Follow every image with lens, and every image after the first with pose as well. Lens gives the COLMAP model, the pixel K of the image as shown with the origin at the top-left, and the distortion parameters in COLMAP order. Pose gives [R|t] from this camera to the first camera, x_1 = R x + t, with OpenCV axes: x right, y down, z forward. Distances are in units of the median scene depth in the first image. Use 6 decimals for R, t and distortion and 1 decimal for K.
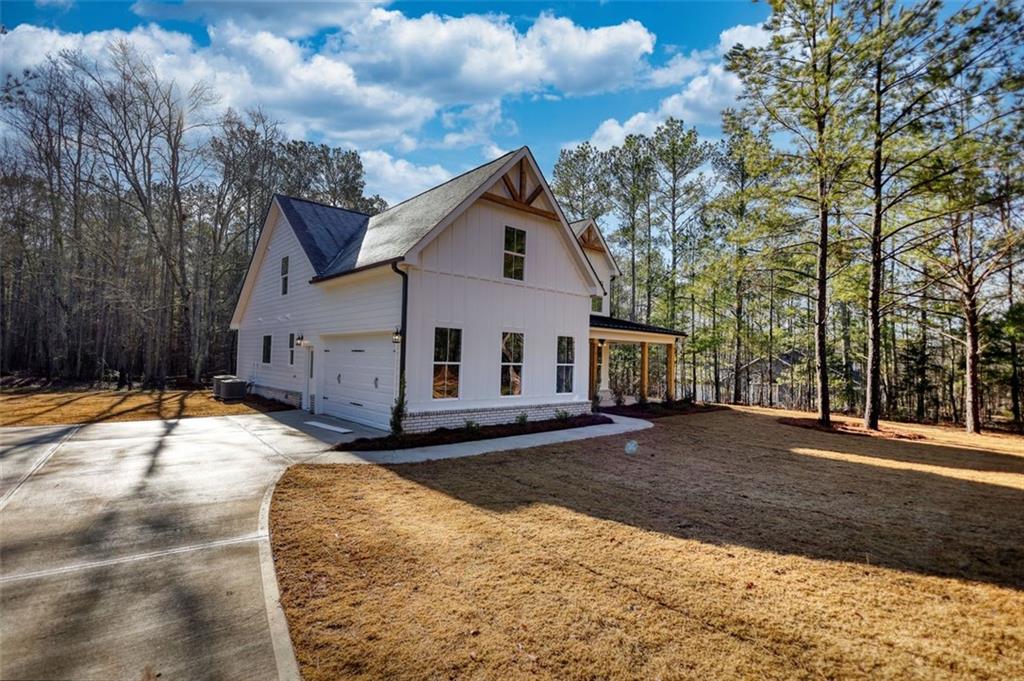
lens RADIAL K [[487.6, 0, 512.0], [0, 487.6, 339.8], [0, 0, 1]] dist [0.004620, 0.002788]
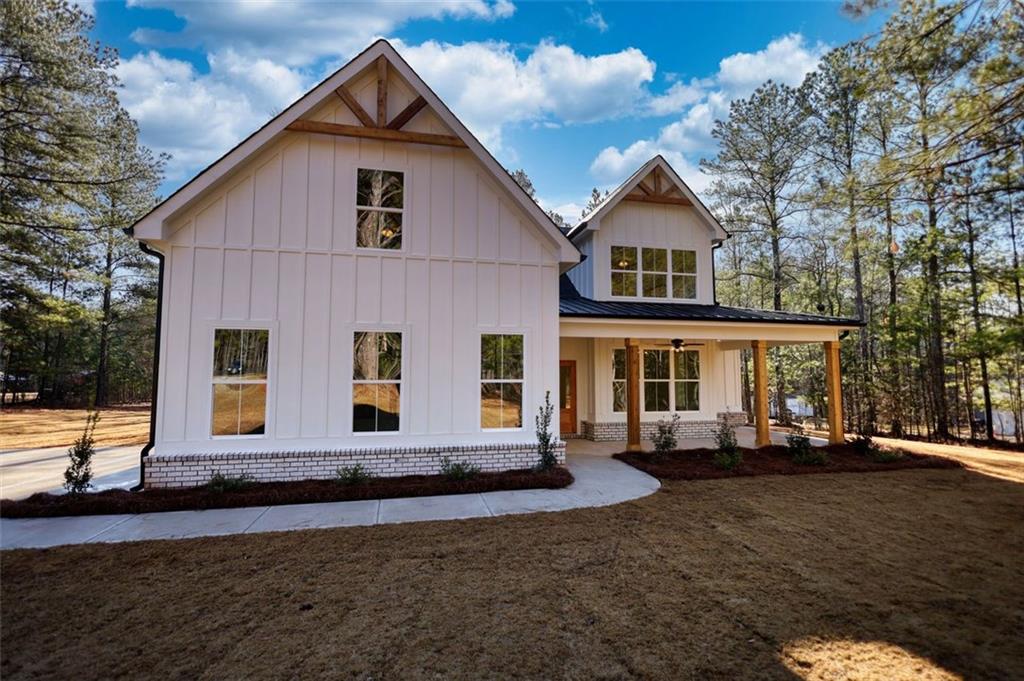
lens RADIAL K [[487.6, 0, 512.6], [0, 487.6, 341.3], [0, 0, 1]] dist [0.004620, 0.002788]
pose [[0.872634, -0.061186, -0.484528, 0.208531], [0.040445, 0.997767, -0.053156, 0.017369], [0.486698, 0.026789, 0.873159, 0.241110]]
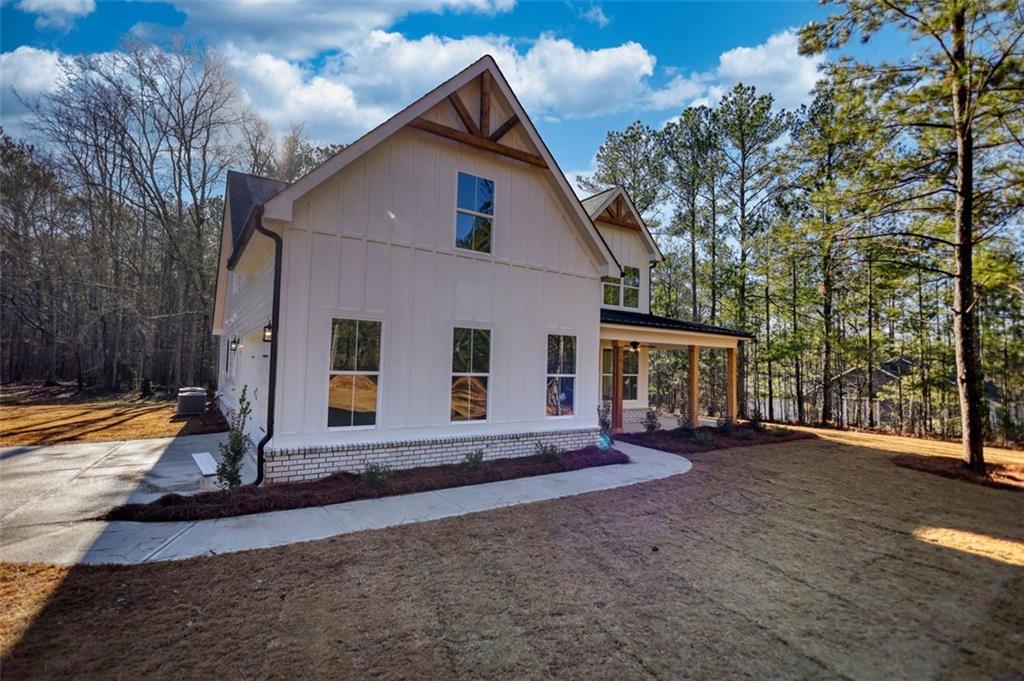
lens RADIAL K [[487.6, 0, 517.7], [0, 487.6, 345.1], [0, 0, 1]] dist [0.004620, 0.002788]
pose [[0.991619, -0.007117, -0.129001, 0.069262], [0.005677, 0.999917, -0.011527, 0.007669], [0.129072, 0.010698, 0.991577, 0.150554]]
